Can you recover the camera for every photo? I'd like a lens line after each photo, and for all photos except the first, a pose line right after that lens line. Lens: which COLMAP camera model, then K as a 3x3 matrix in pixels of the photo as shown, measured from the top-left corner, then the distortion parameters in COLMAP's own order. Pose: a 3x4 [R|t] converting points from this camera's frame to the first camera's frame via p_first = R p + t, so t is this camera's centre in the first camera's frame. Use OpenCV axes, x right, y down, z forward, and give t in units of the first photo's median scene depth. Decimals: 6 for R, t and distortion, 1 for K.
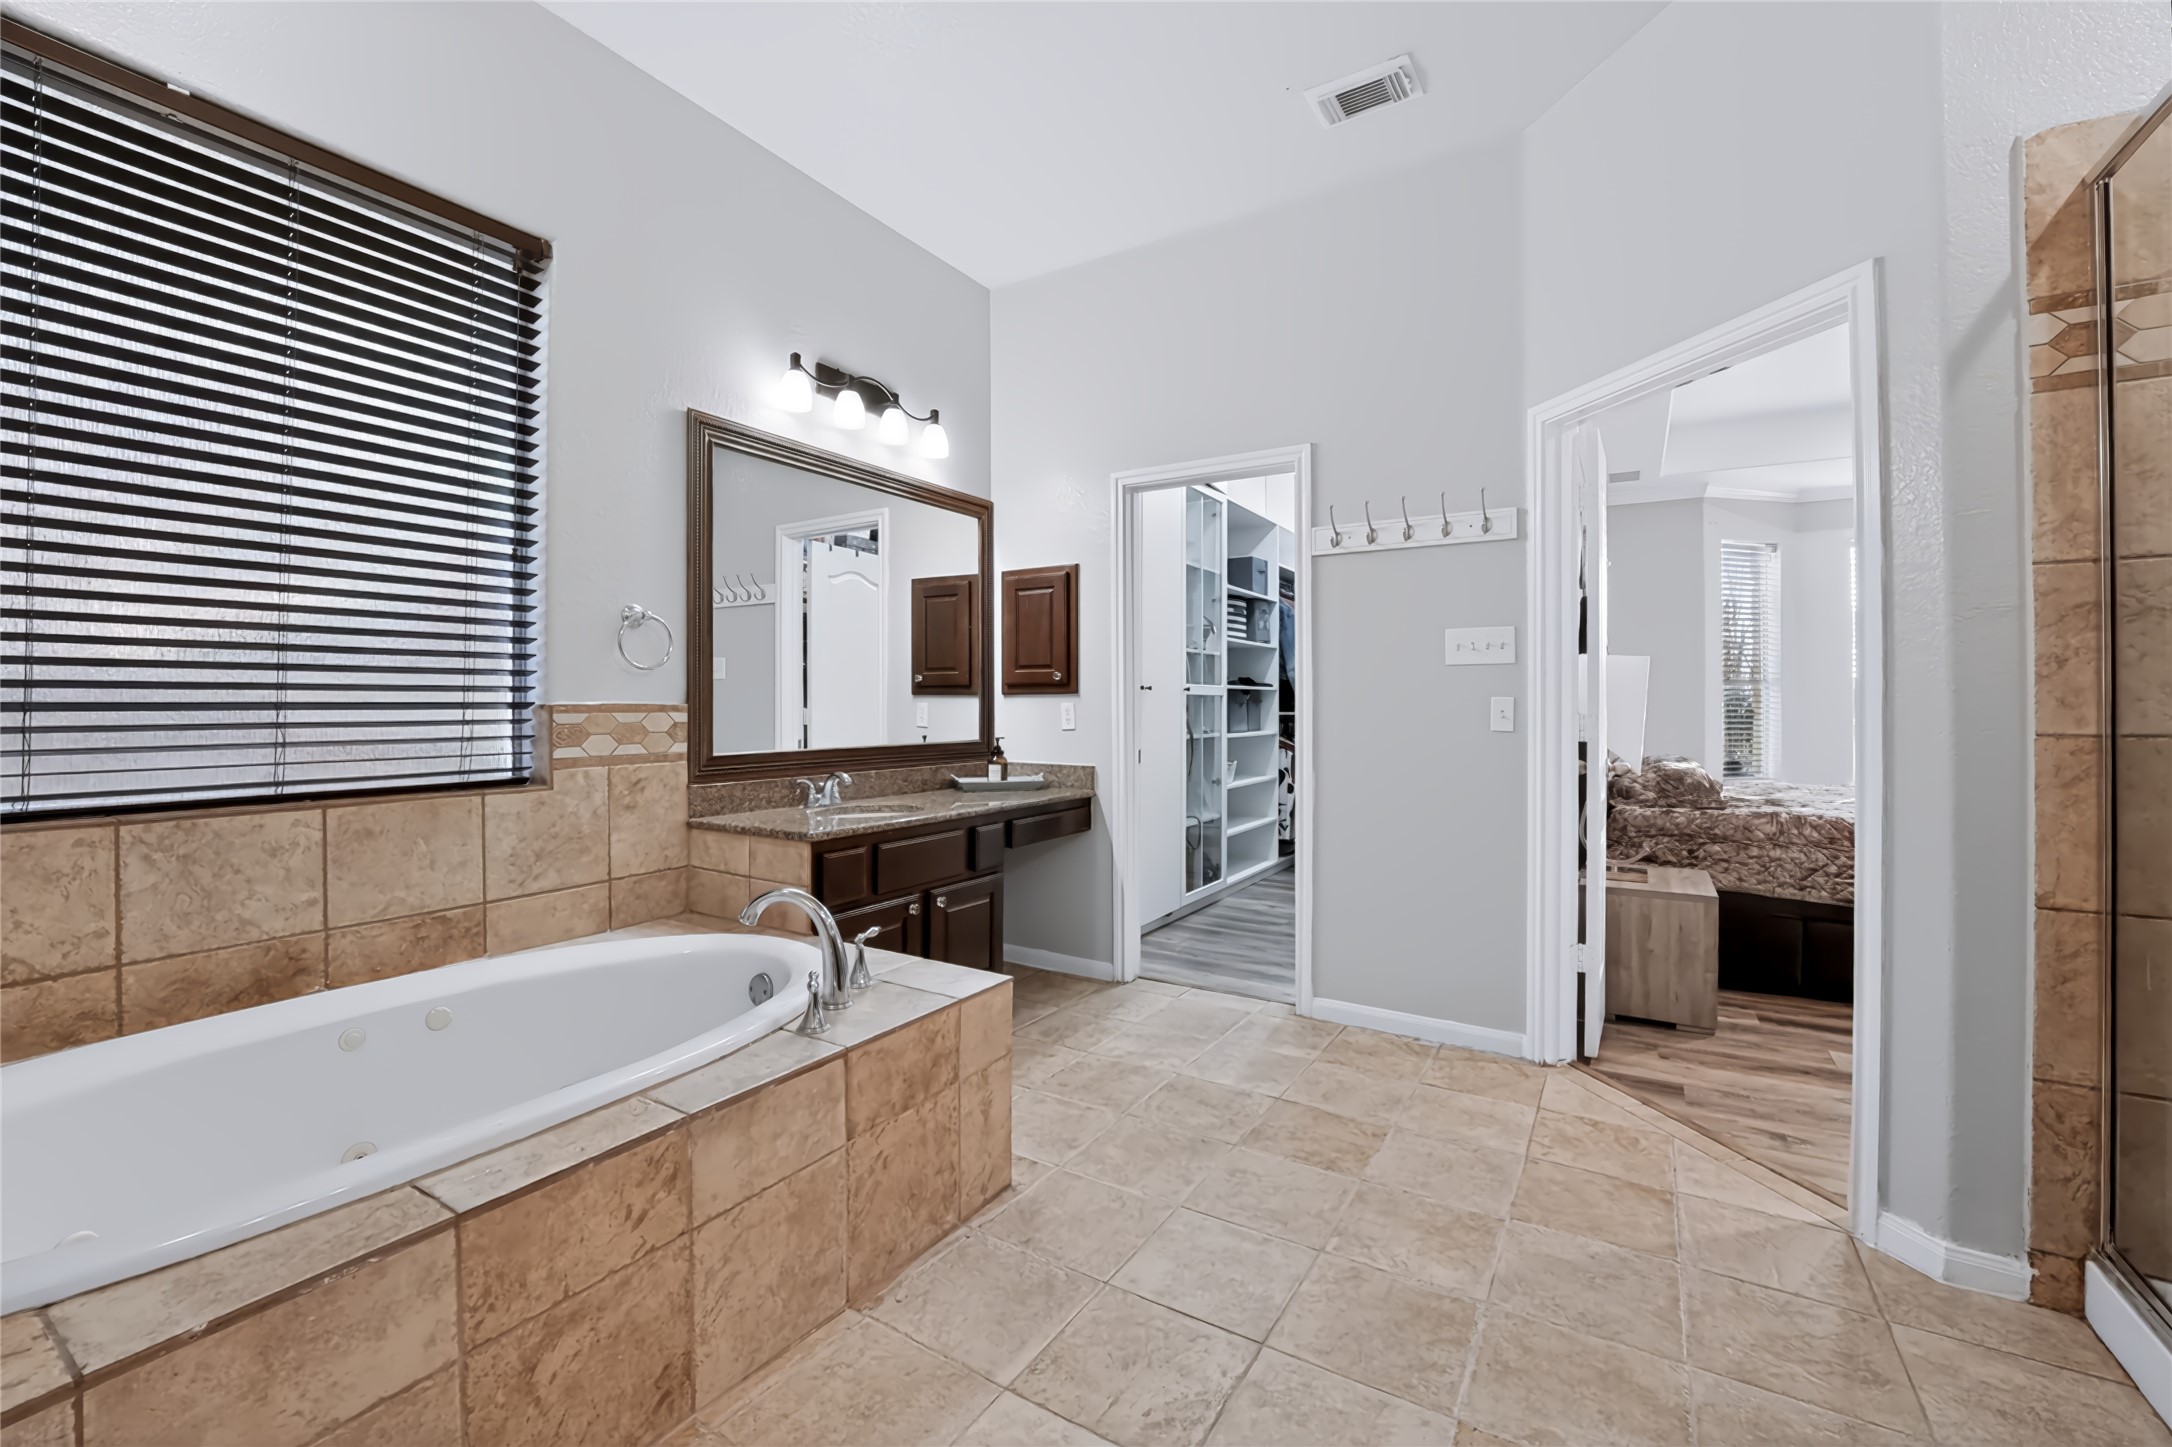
lens RADIAL K [[886.0, 0, 1091.0], [0, 886.0, 679.3], [0, 0, 1]] dist [-0.020755, 0.000401]
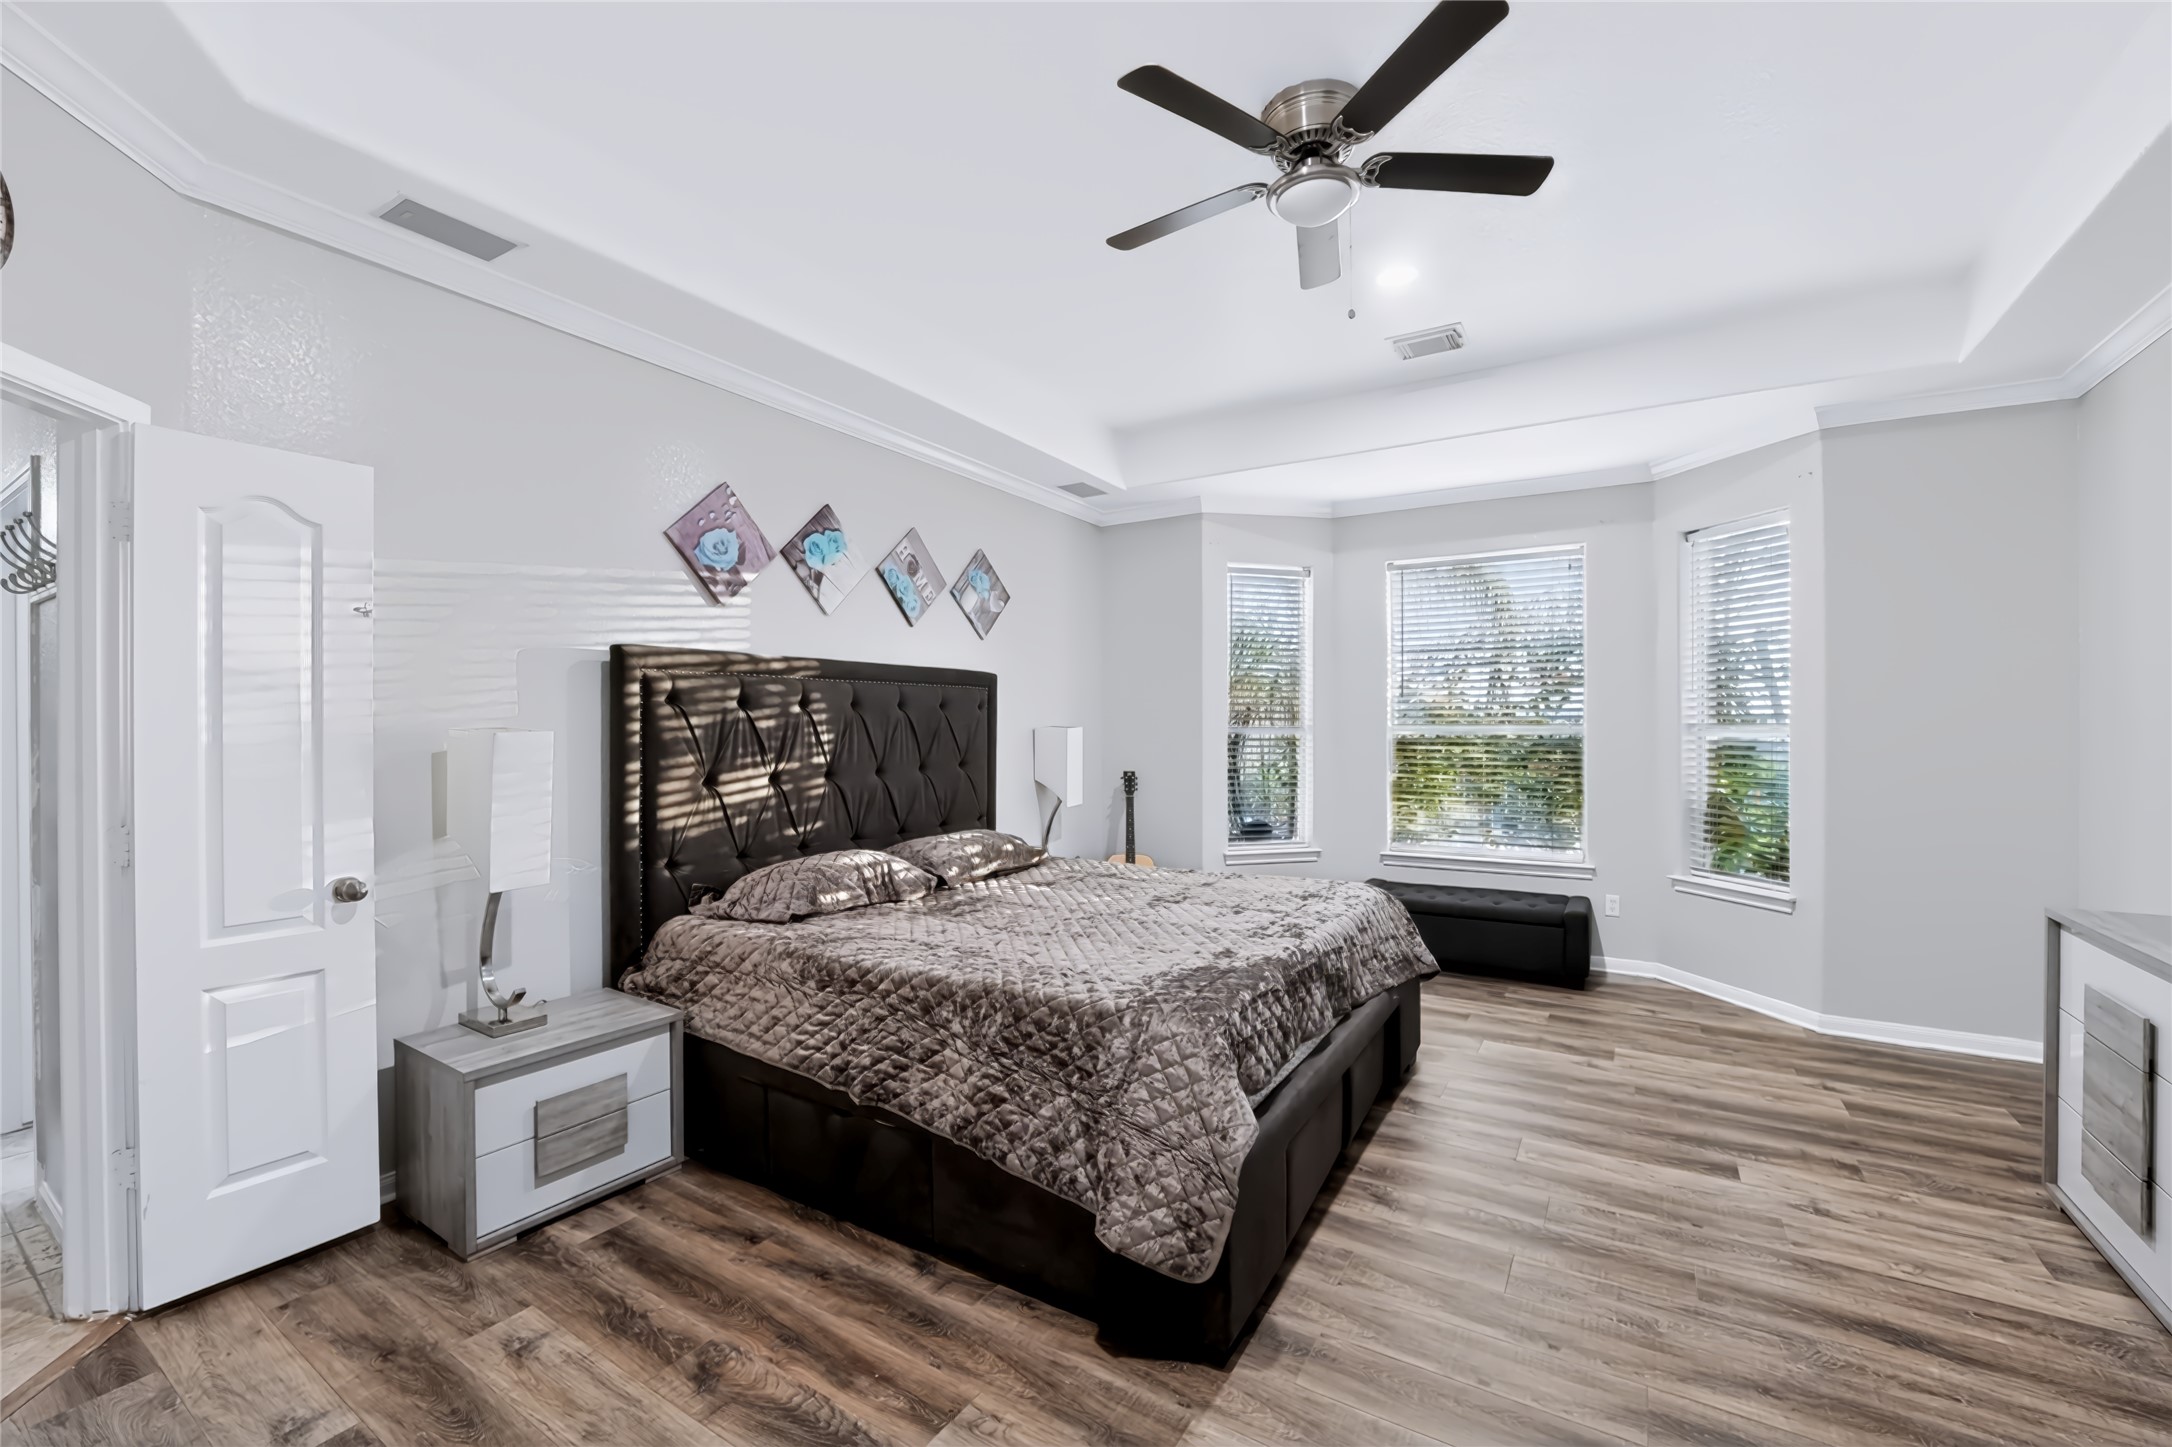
lens RADIAL K [[870.8, 0, 1086.0], [0, 870.8, 723.5], [0, 0, 1]] dist [-0.028155, 0.004093]
pose [[0.999521, -0.007532, -0.030010, 1.336636], [0.008040, 0.999826, 0.016857, -0.045914], [0.029878, -0.017090, 0.999407, 0.347276]]
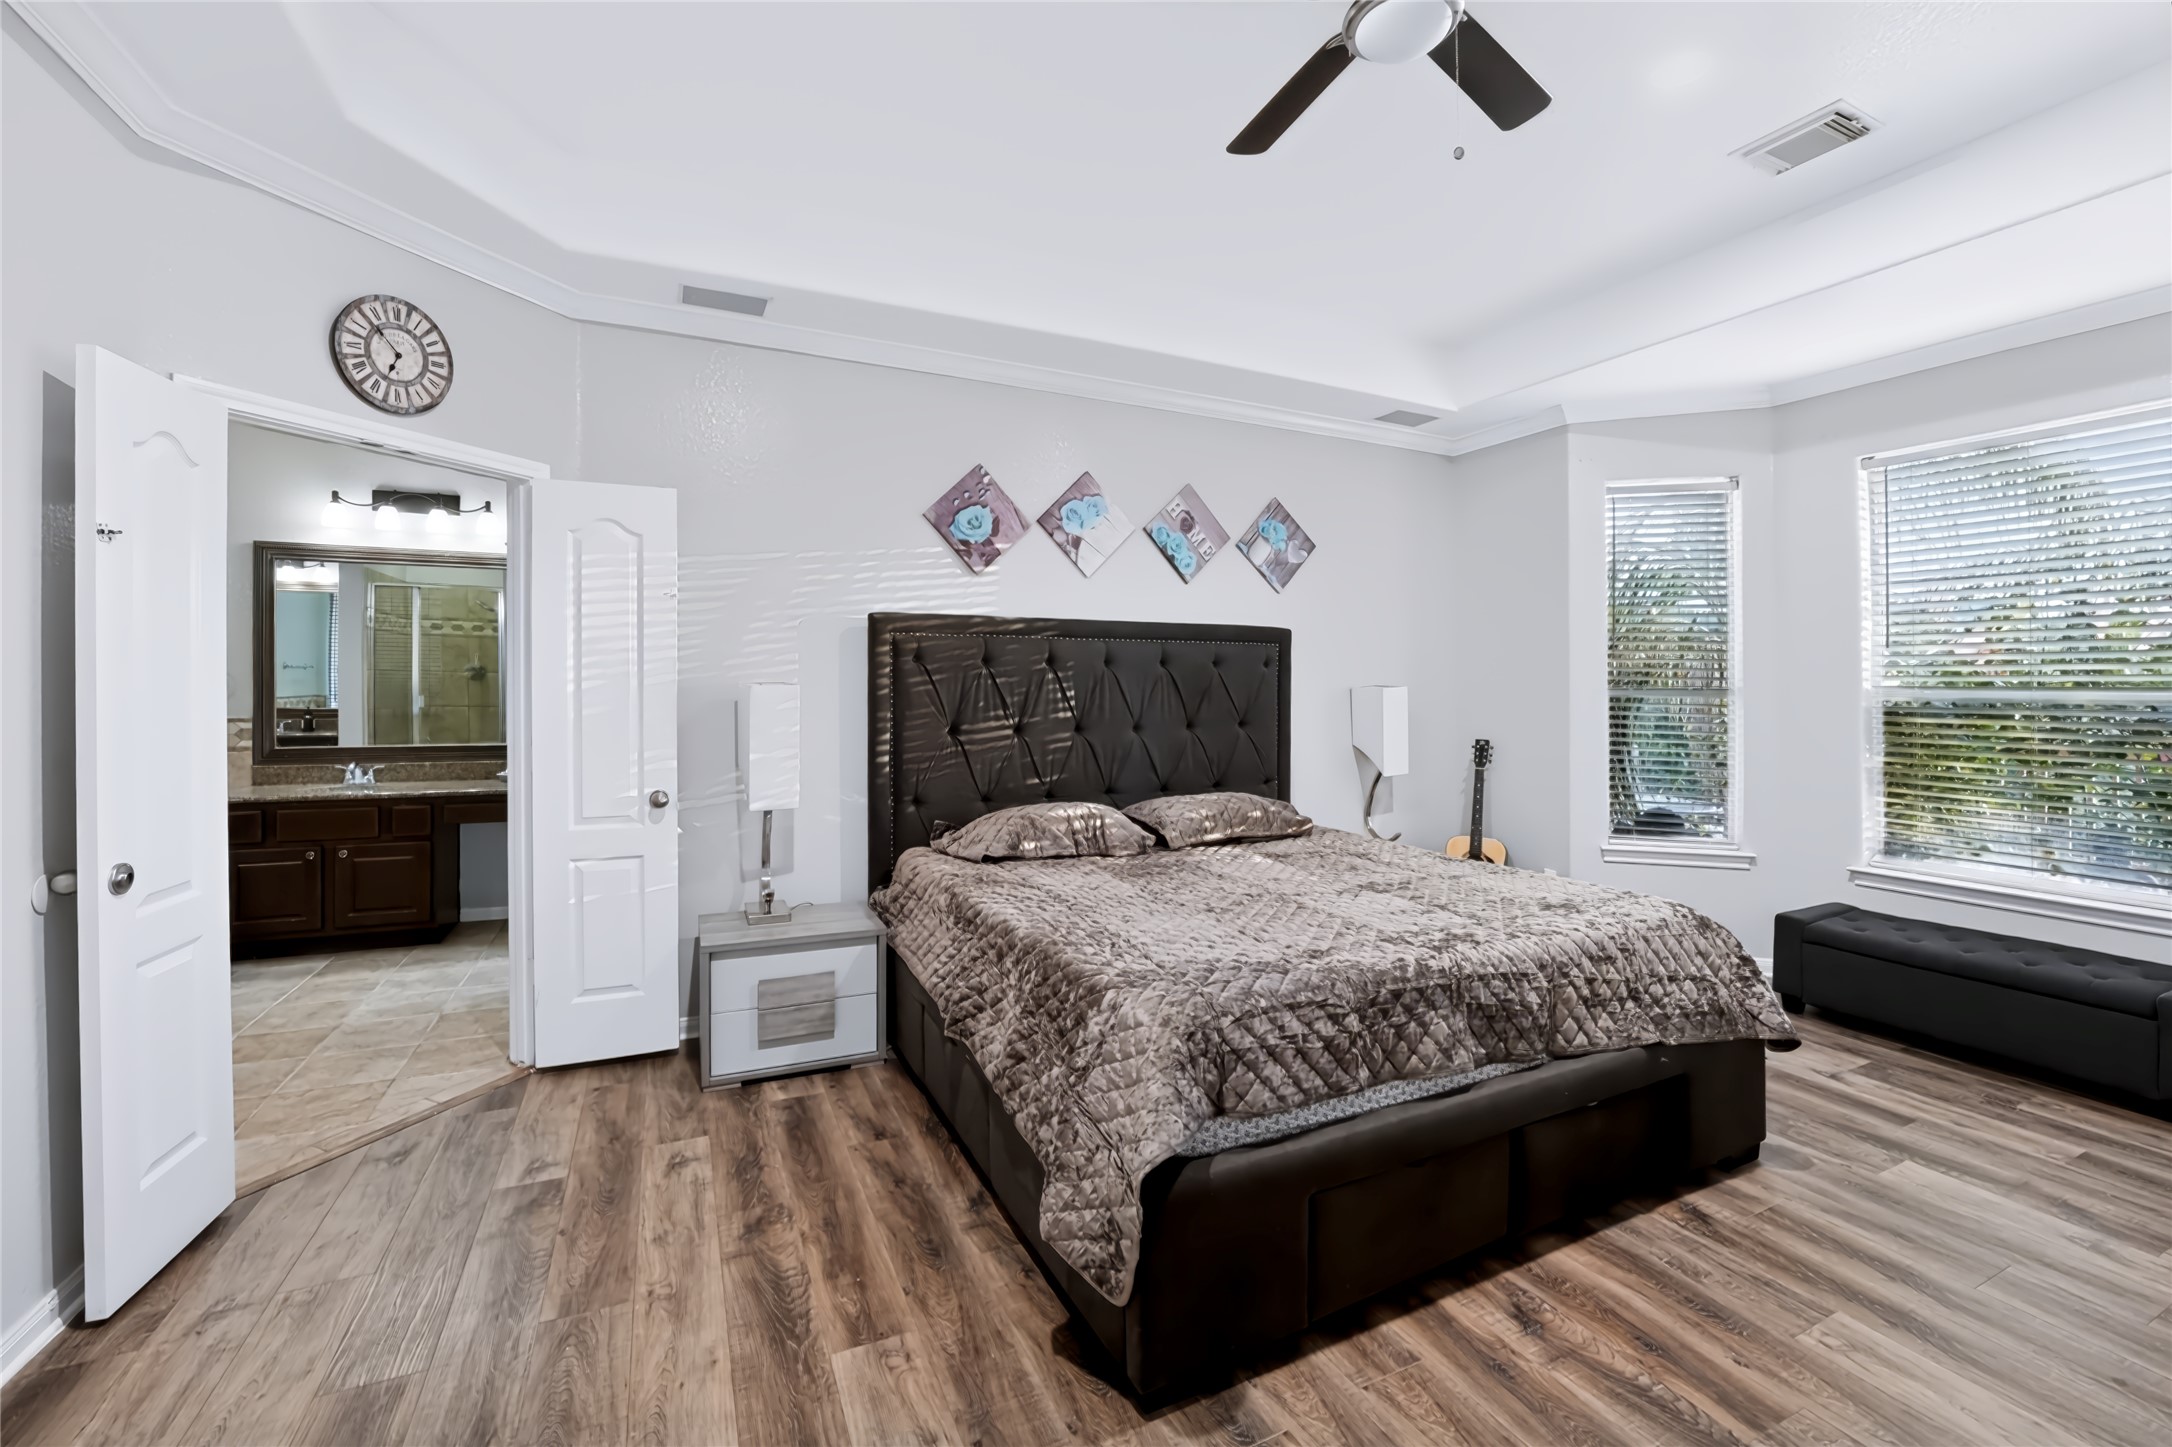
lens RADIAL K [[886.0, 0, 1091.0], [0, 886.0, 679.3], [0, 0, 1]] dist [-0.020755, 0.000401]
pose [[0.831992, -0.003908, -0.554774, 1.683323], [0.009662, 0.999926, 0.007447, -0.039570], [0.554703, -0.011557, 0.831968, 0.482807]]
